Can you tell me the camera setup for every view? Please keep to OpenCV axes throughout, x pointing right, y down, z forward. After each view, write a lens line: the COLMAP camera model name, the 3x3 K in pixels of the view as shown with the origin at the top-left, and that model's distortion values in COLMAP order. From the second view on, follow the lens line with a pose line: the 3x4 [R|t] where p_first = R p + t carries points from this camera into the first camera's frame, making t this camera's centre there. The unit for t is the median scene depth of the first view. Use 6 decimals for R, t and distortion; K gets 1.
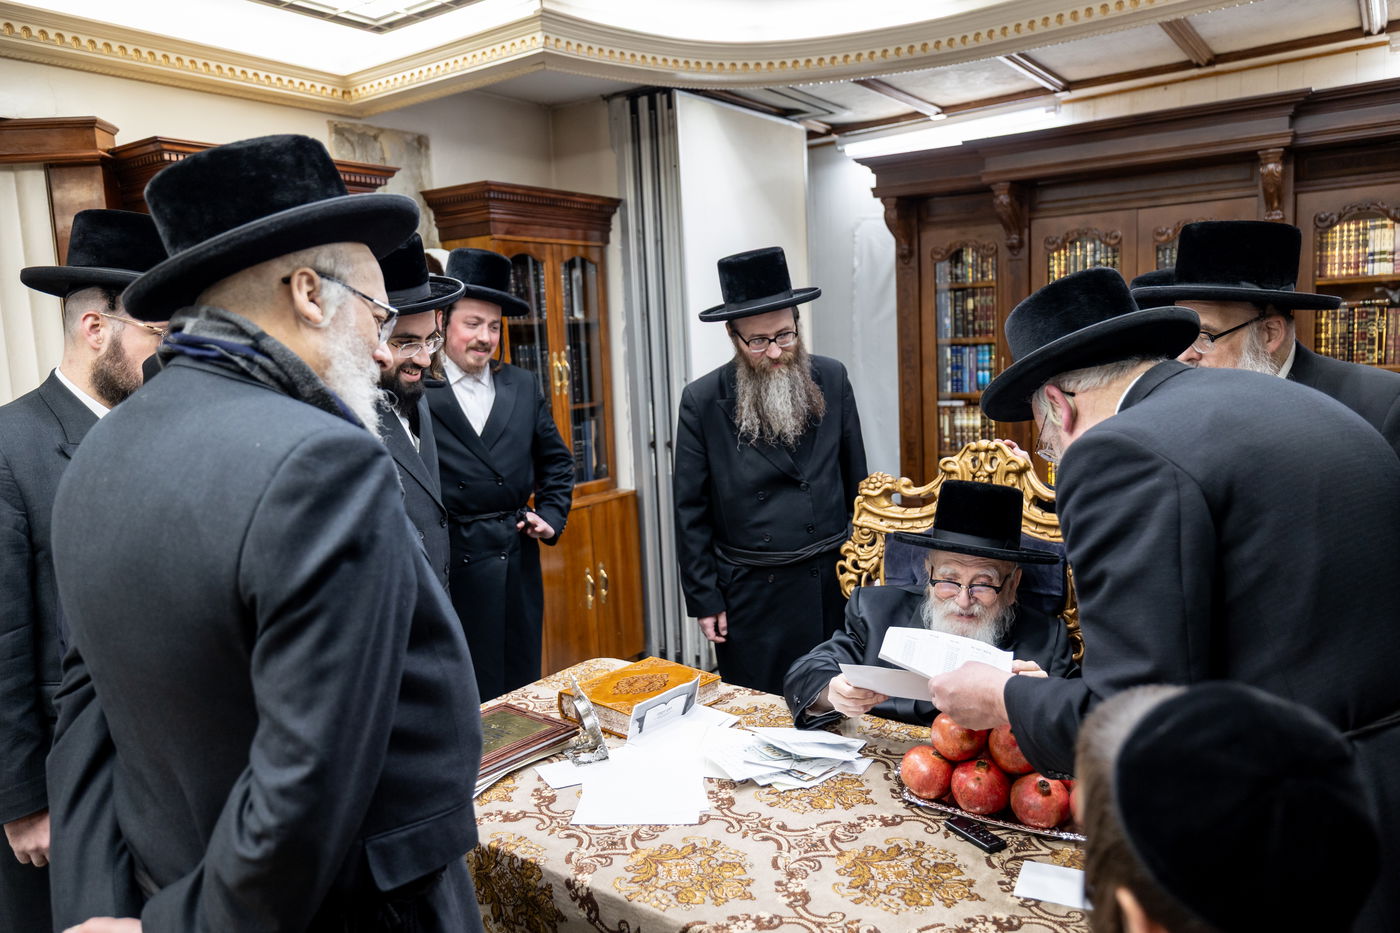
lens RADIAL K [[1014.0, 0, 701.6], [0, 1014.0, 447.4], [0, 0, 1]] dist [0.002813, -0.000901]
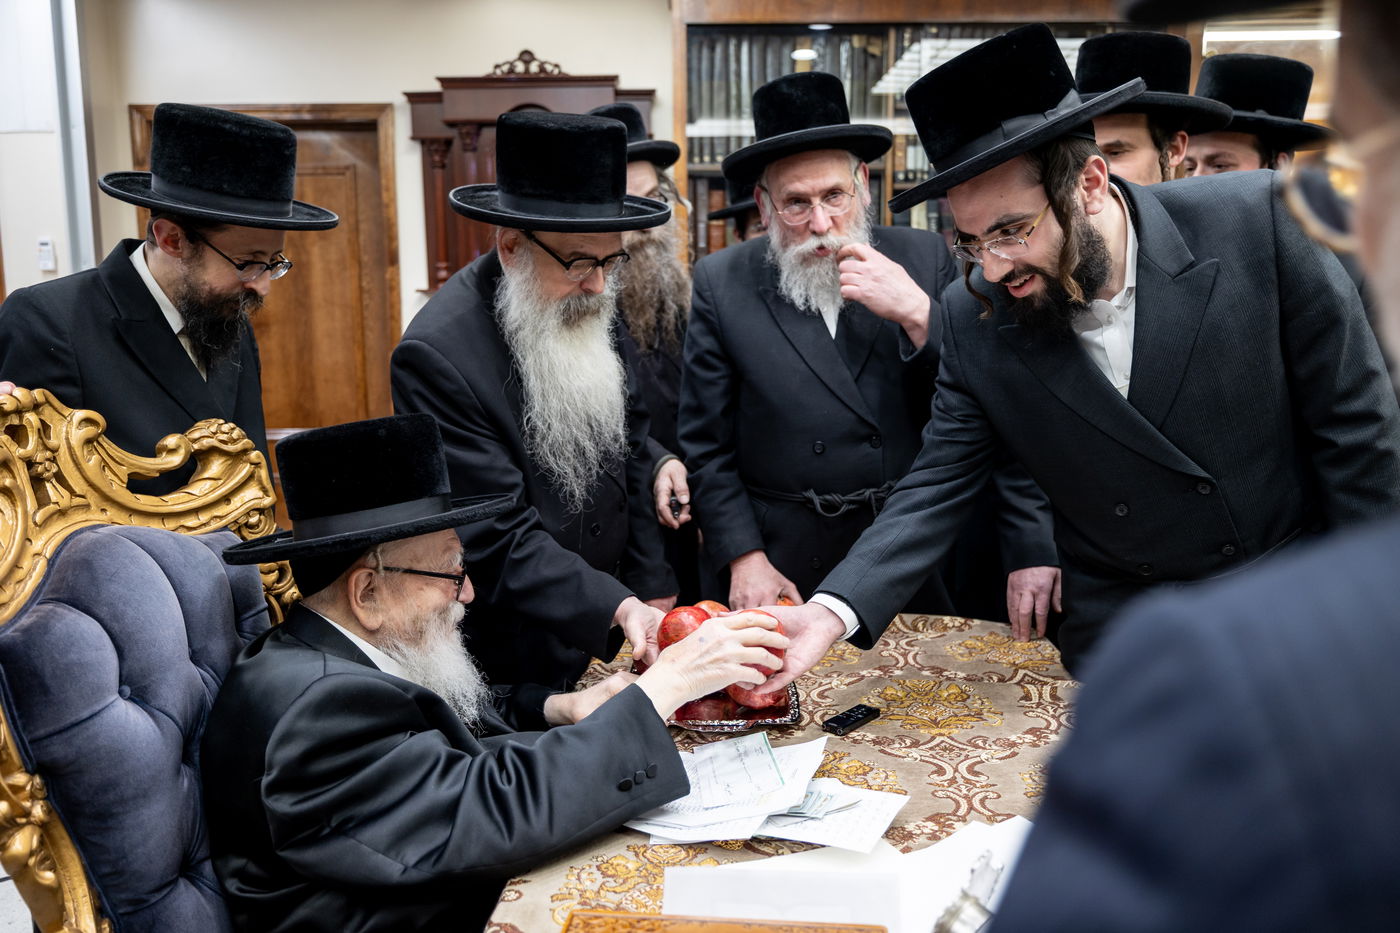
lens RADIAL K [[1029.5, 0, 693.8], [0, 1029.5, 449.1], [0, 0, 1]] dist [0.003803, 0.002331]
pose [[-0.570433, -0.057632, 0.819320, -0.436191], [0.113939, 0.982338, 0.148427, -0.014562], [-0.813403, 0.178021, -0.553791, 1.489053]]
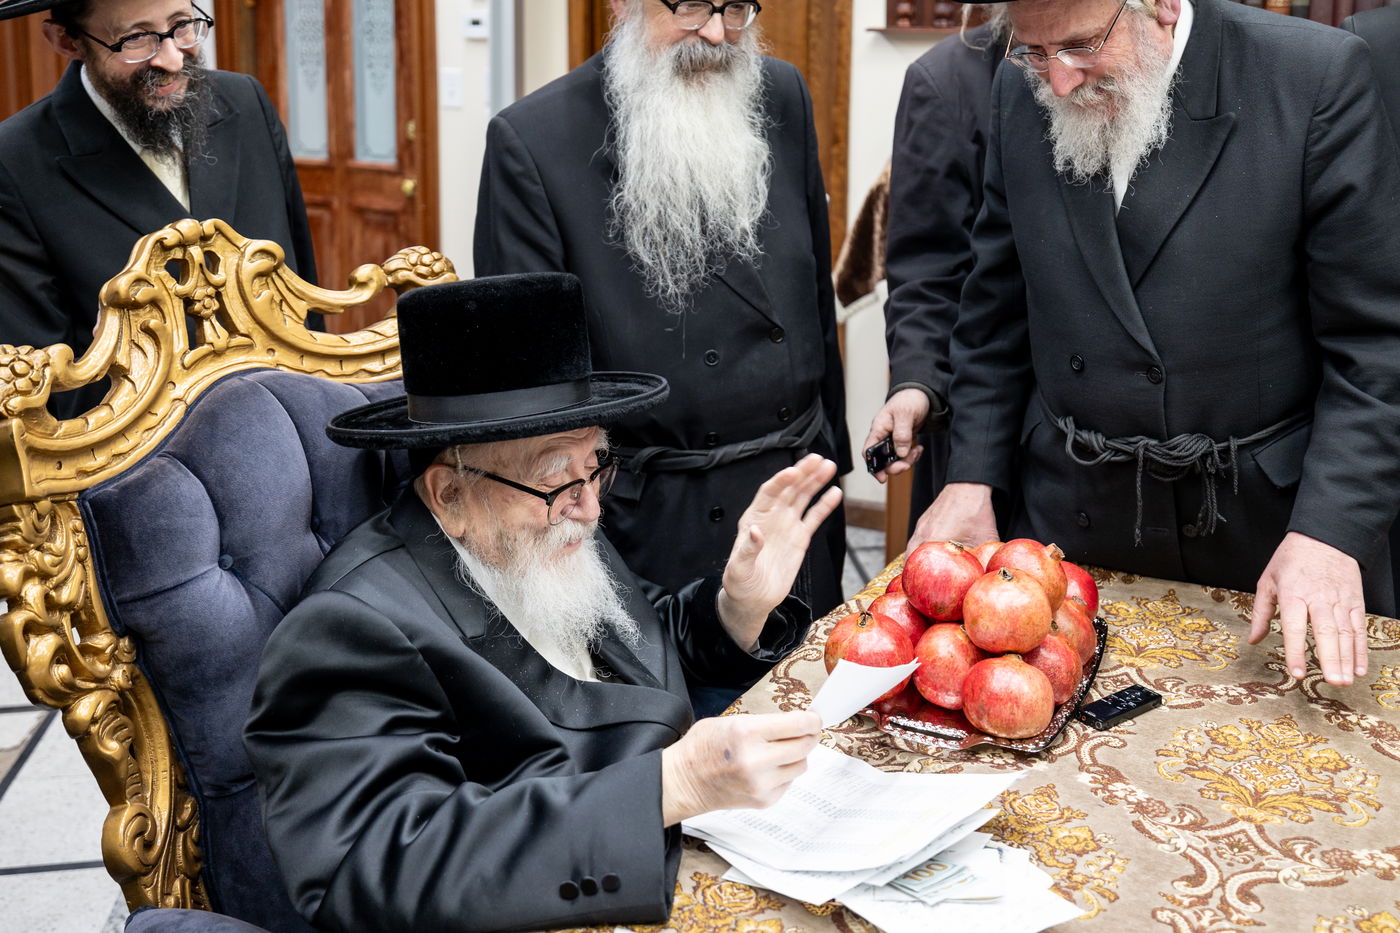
lens RADIAL K [[1432.1, 0, 768.2], [0, 1432.1, 206.1], [0, 0, 1]] dist [-0.001821, 0.007230]
pose [[-0.162298, -0.095008, 0.982157, -0.565715], [0.095232, 0.989199, 0.111426, -0.078897], [-0.982136, 0.111617, -0.151497, 1.238210]]
